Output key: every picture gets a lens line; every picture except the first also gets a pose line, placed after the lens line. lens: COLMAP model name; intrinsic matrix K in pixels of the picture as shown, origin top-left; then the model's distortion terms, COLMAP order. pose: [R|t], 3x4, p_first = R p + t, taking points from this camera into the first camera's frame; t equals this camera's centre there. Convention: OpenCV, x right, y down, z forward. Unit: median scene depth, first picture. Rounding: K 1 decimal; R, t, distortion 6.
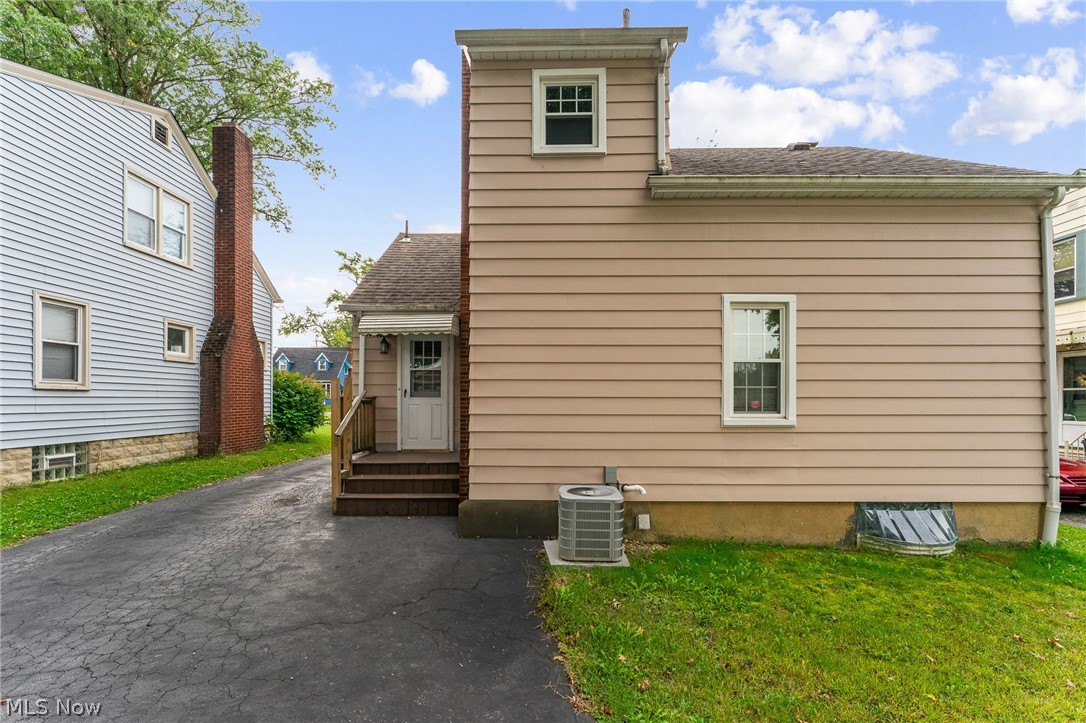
lens RADIAL K [[445.9, 0, 544.7], [0, 445.9, 397.3], [0, 0, 1]] dist [-0.013273, 0.000220]
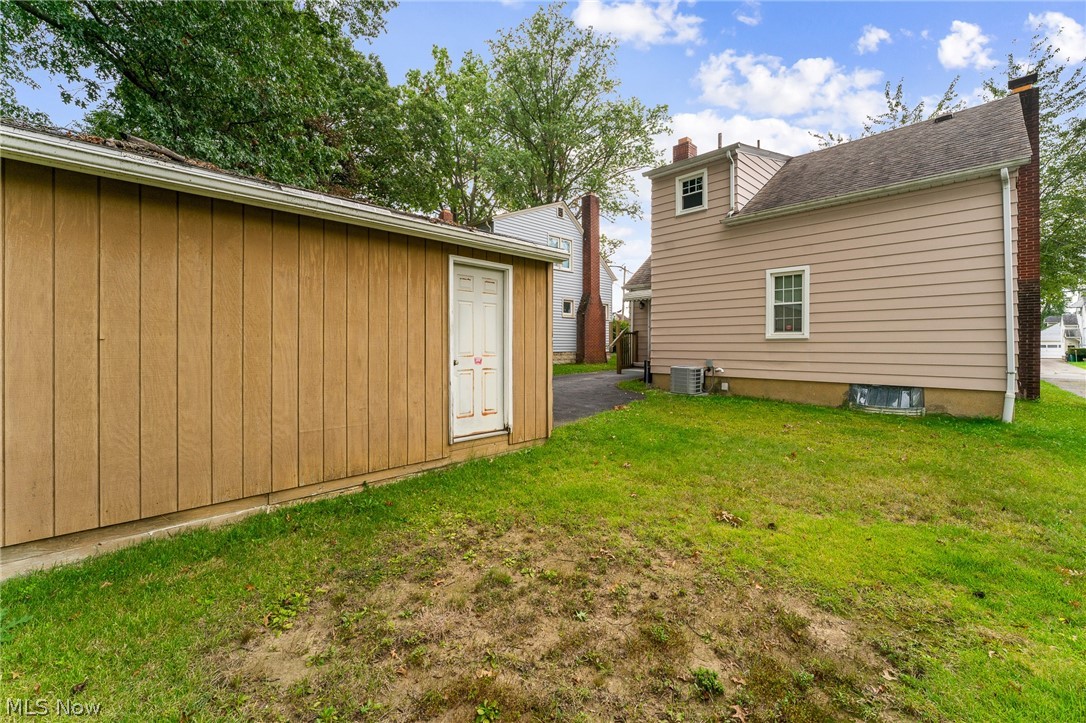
lens RADIAL K [[450.3, 0, 543.7], [0, 450.3, 338.7], [0, 0, 1]] dist [-0.008324, 0.000007]
pose [[0.696143, -0.012204, -0.717800, 1.102040], [0.002580, 0.999892, -0.014497, 0.086920], [0.717899, 0.008240, 0.696099, -1.007110]]
